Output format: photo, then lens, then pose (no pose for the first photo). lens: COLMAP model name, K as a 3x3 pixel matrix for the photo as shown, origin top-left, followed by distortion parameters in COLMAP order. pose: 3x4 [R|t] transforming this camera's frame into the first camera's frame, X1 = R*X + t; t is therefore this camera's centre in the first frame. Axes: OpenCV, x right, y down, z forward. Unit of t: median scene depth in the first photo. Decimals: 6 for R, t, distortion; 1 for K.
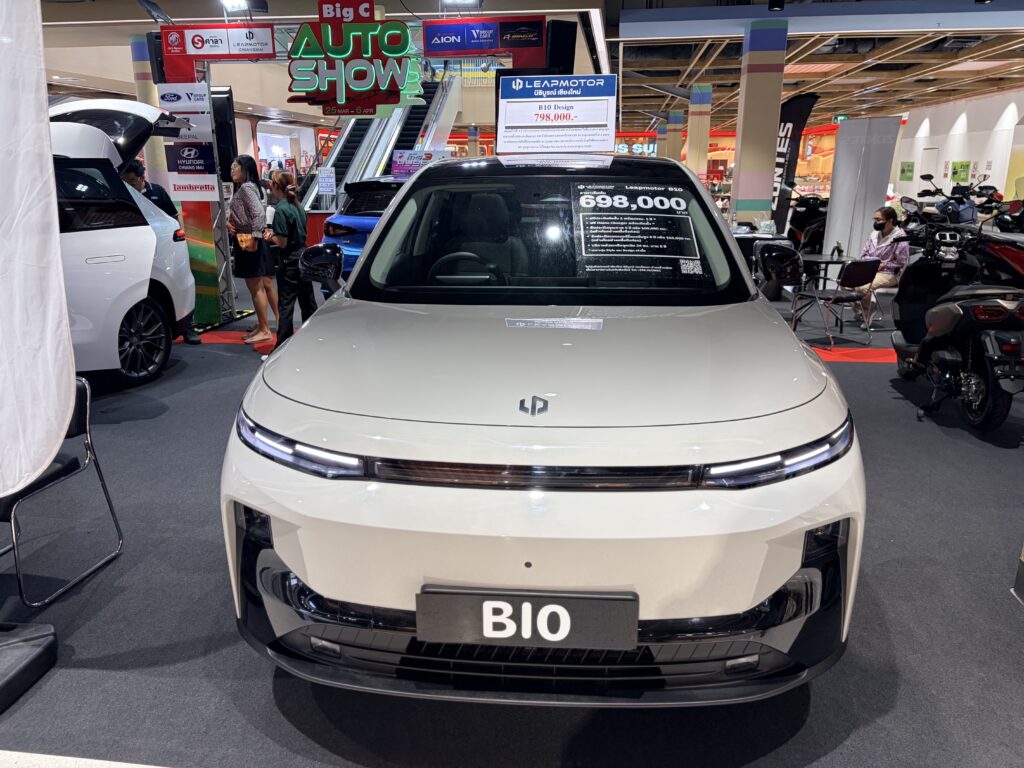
lens RADIAL K [[789.1, 0, 509.7], [0, 789.1, 384.4], [0, 0, 1]] dist [0.023626, 0.006668]
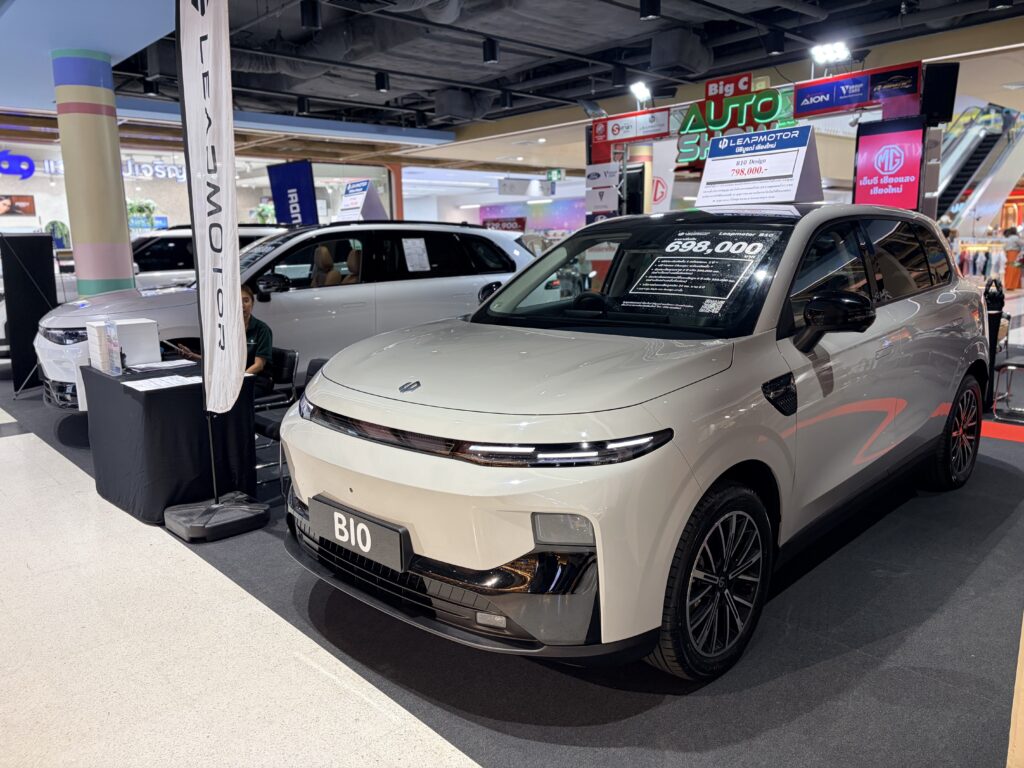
lens RADIAL K [[789.1, 0, 503.0], [0, 789.1, 381.0], [0, 0, 1]] dist [0.023626, 0.006668]
pose [[0.753048, 0.101230, -0.650132, 0.515866], [-0.156499, 0.987294, -0.027545, 0.014584], [0.639083, 0.122488, 0.759322, 0.034287]]
